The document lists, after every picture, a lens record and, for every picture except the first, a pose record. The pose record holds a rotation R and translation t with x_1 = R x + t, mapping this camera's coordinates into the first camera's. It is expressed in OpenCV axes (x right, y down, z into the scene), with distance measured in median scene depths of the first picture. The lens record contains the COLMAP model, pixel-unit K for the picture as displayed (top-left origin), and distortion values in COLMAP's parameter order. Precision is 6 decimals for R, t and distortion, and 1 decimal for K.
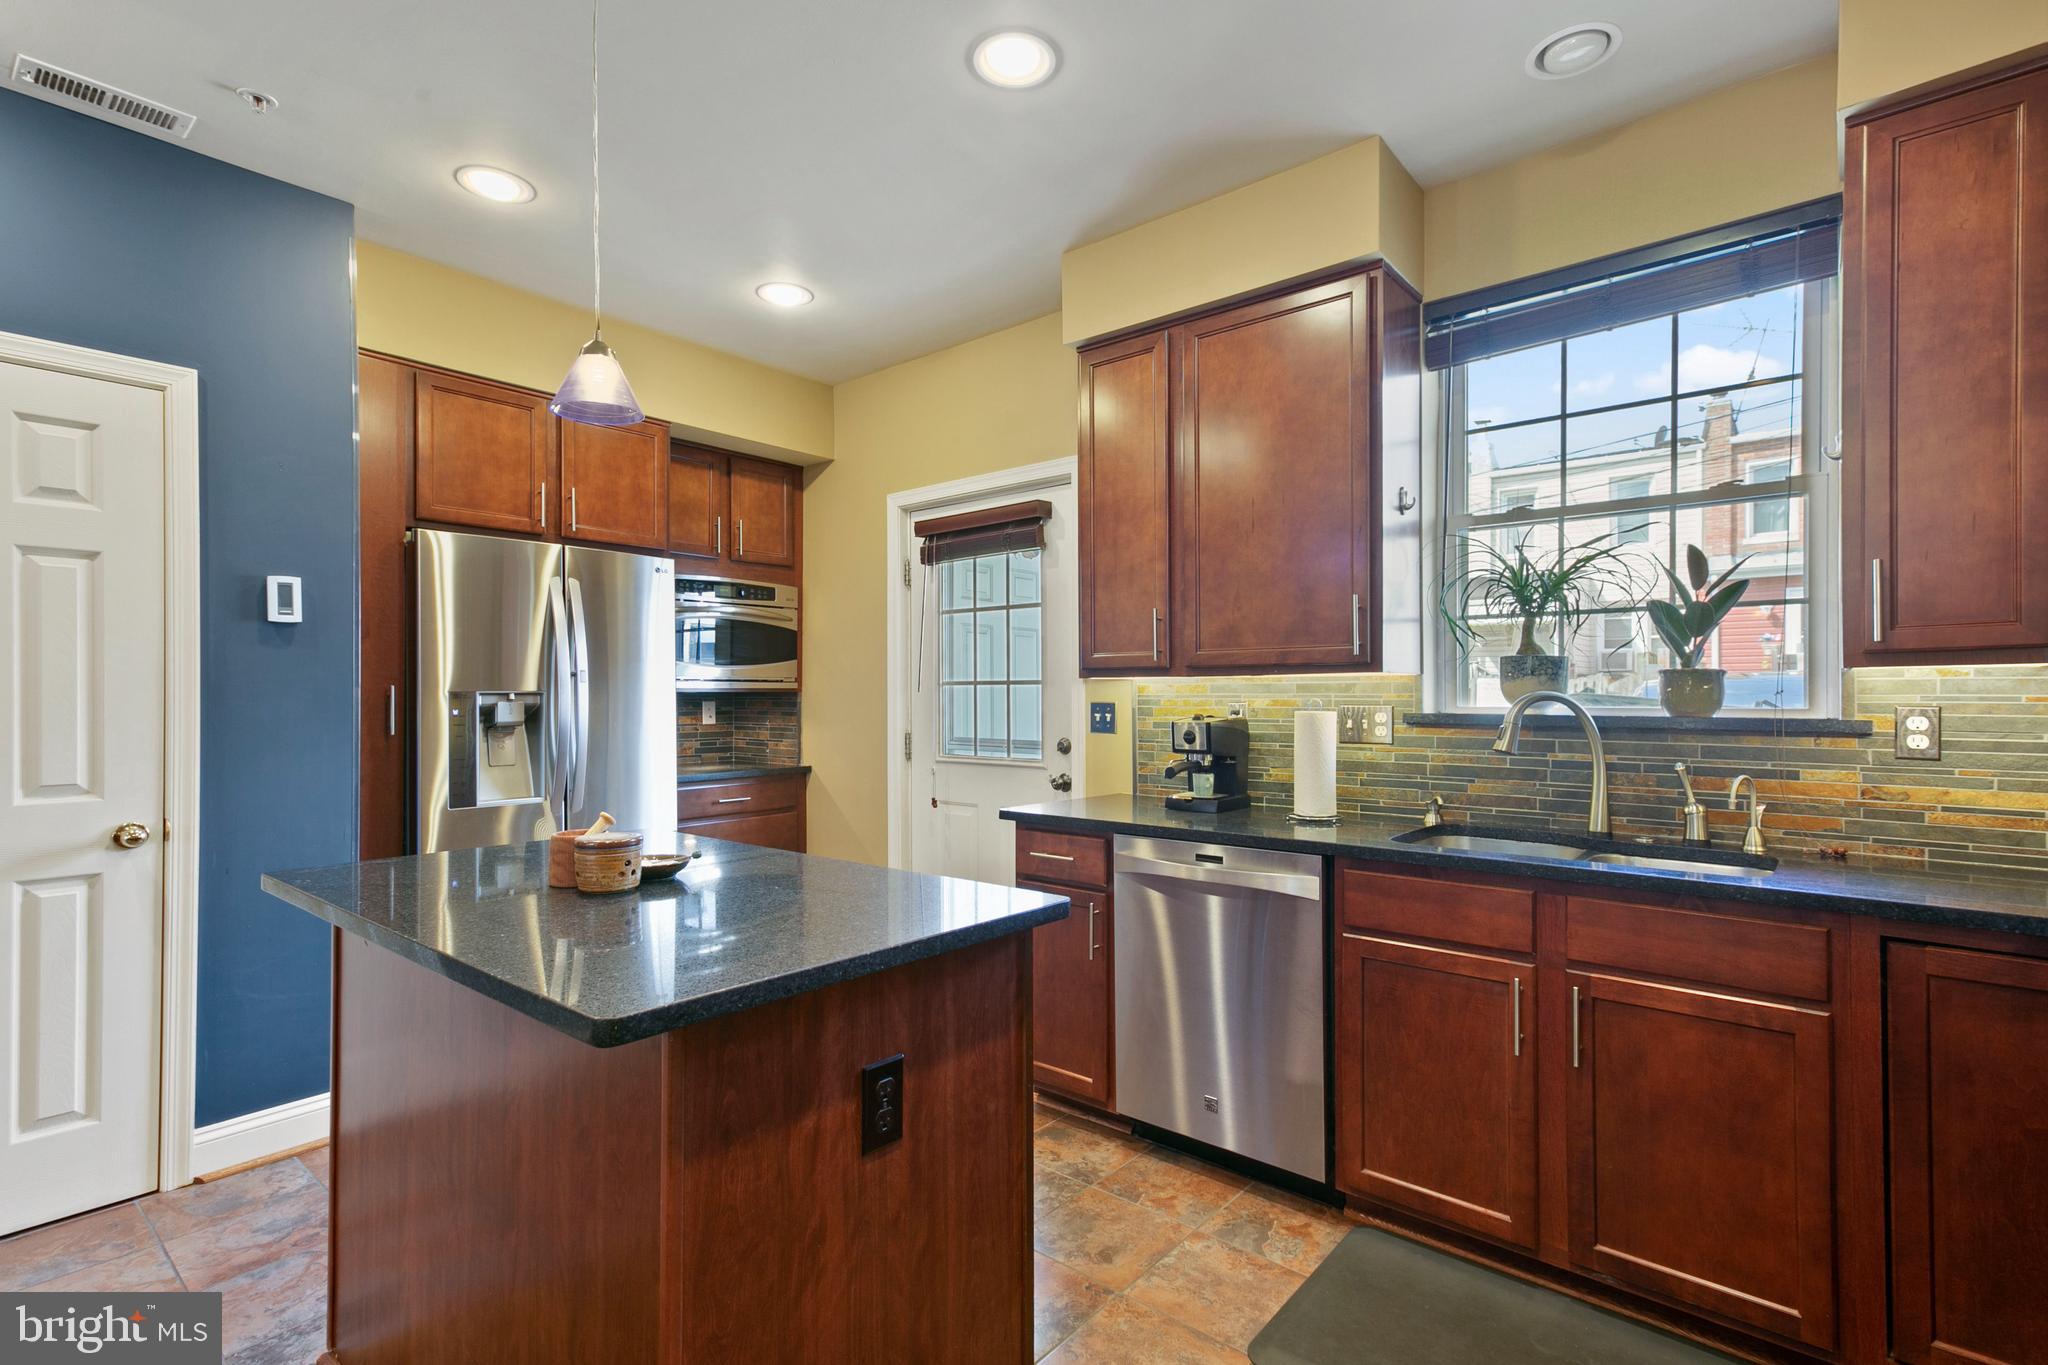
lens RADIAL K [[960.9, 0, 1033.6], [0, 960.9, 693.2], [0, 0, 1]] dist [0.014544, 0.002365]
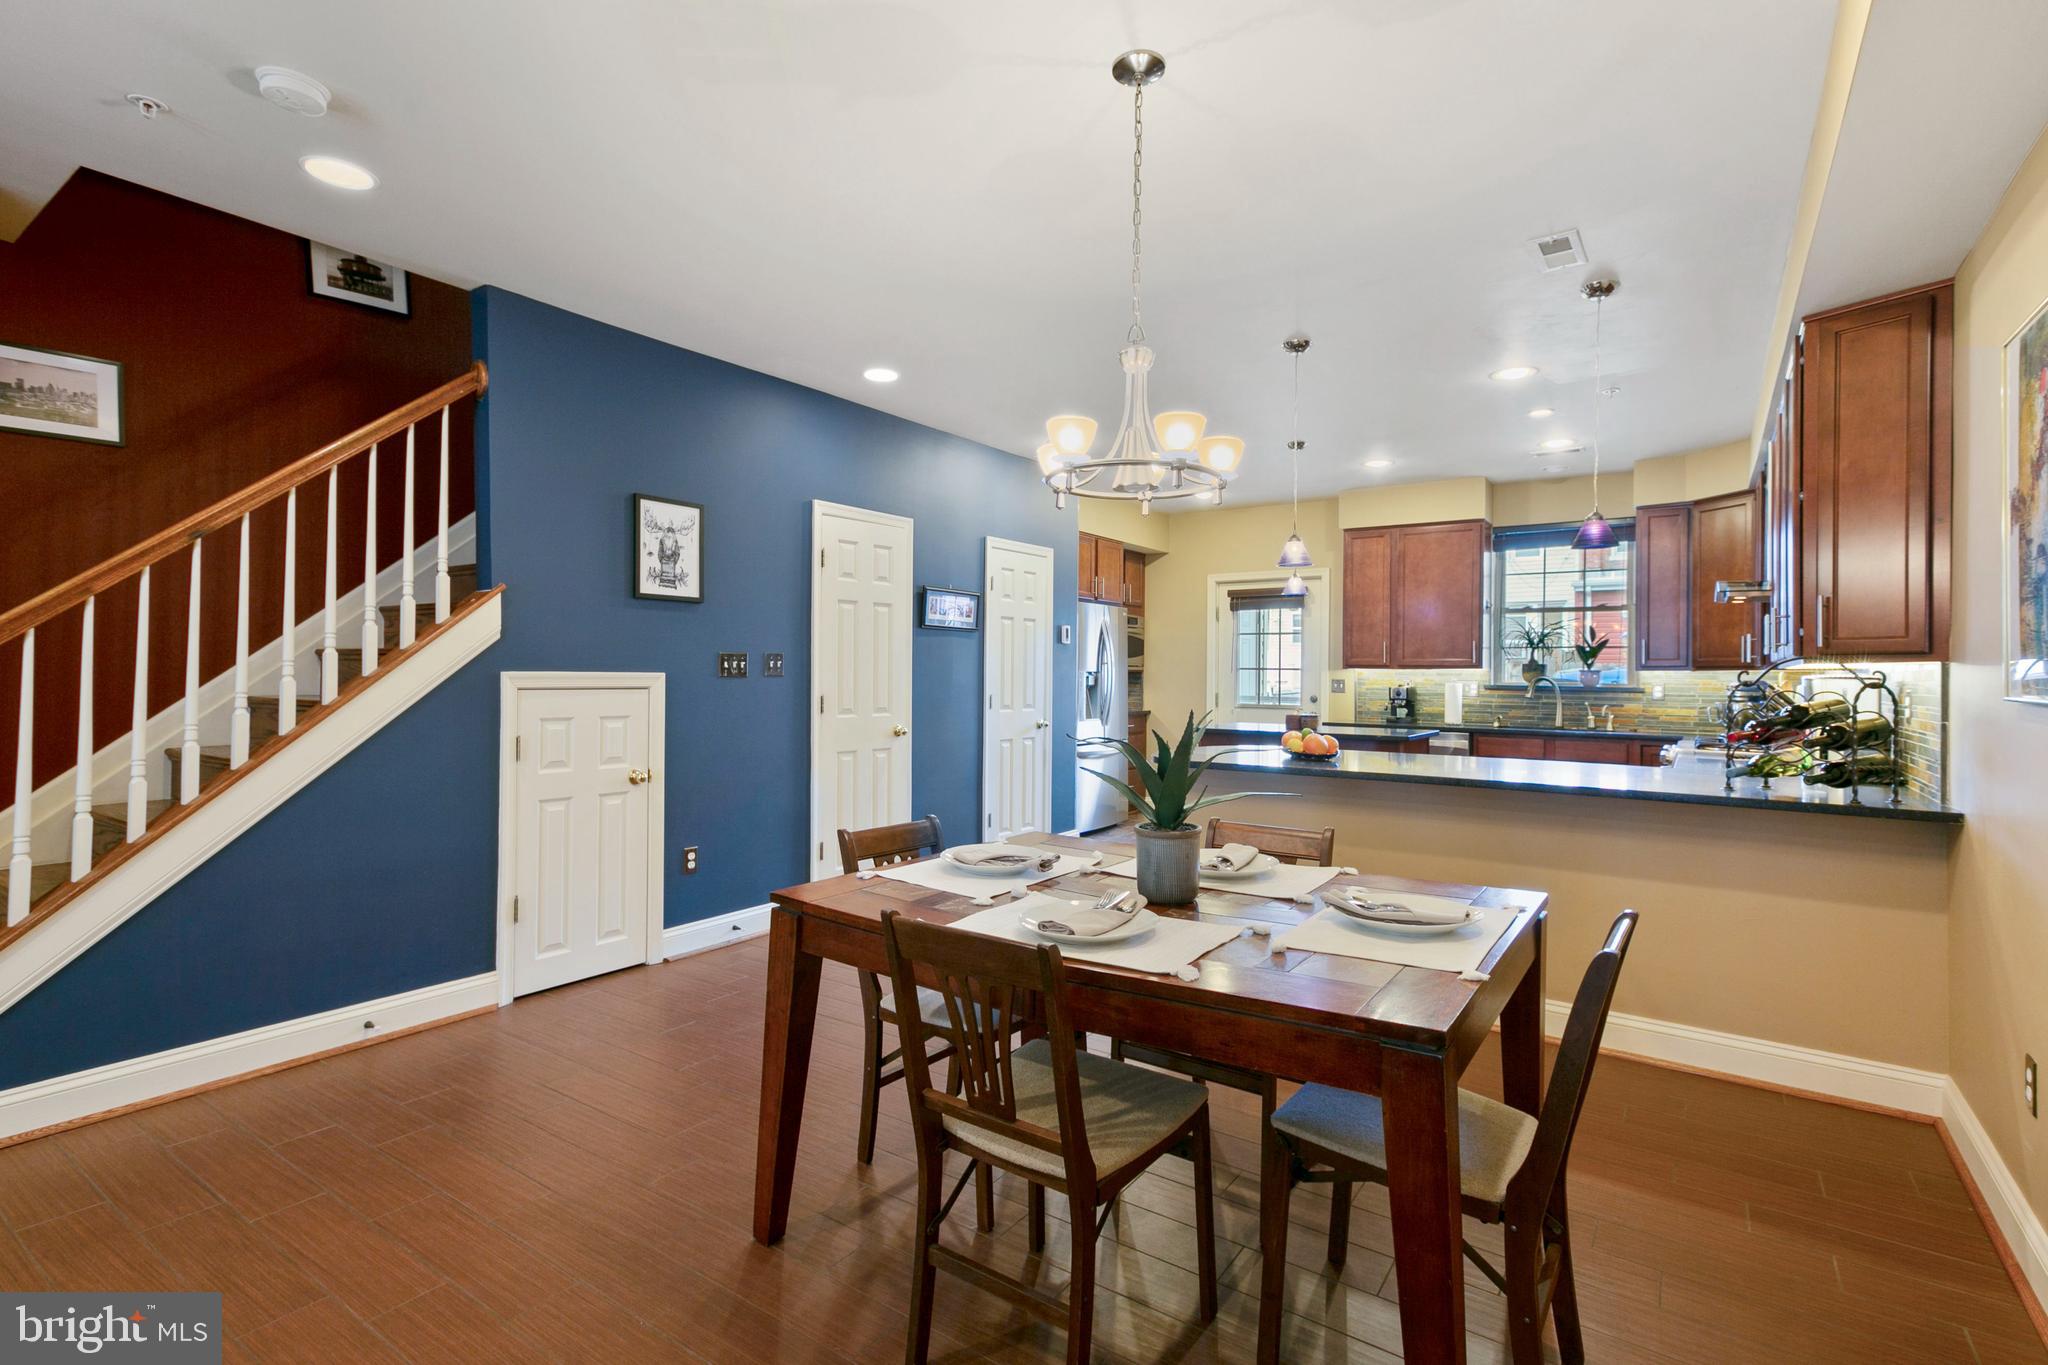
lens RADIAL K [[960.9, 0, 1021.1], [0, 960.9, 671.8], [0, 0, 1]] dist [0.014544, 0.002365]
pose [[0.996053, 0.013127, 0.087784, -1.220565], [-0.013281, 0.999911, 0.001168, -0.000378], [-0.087761, -0.002330, 0.996139, -1.662138]]
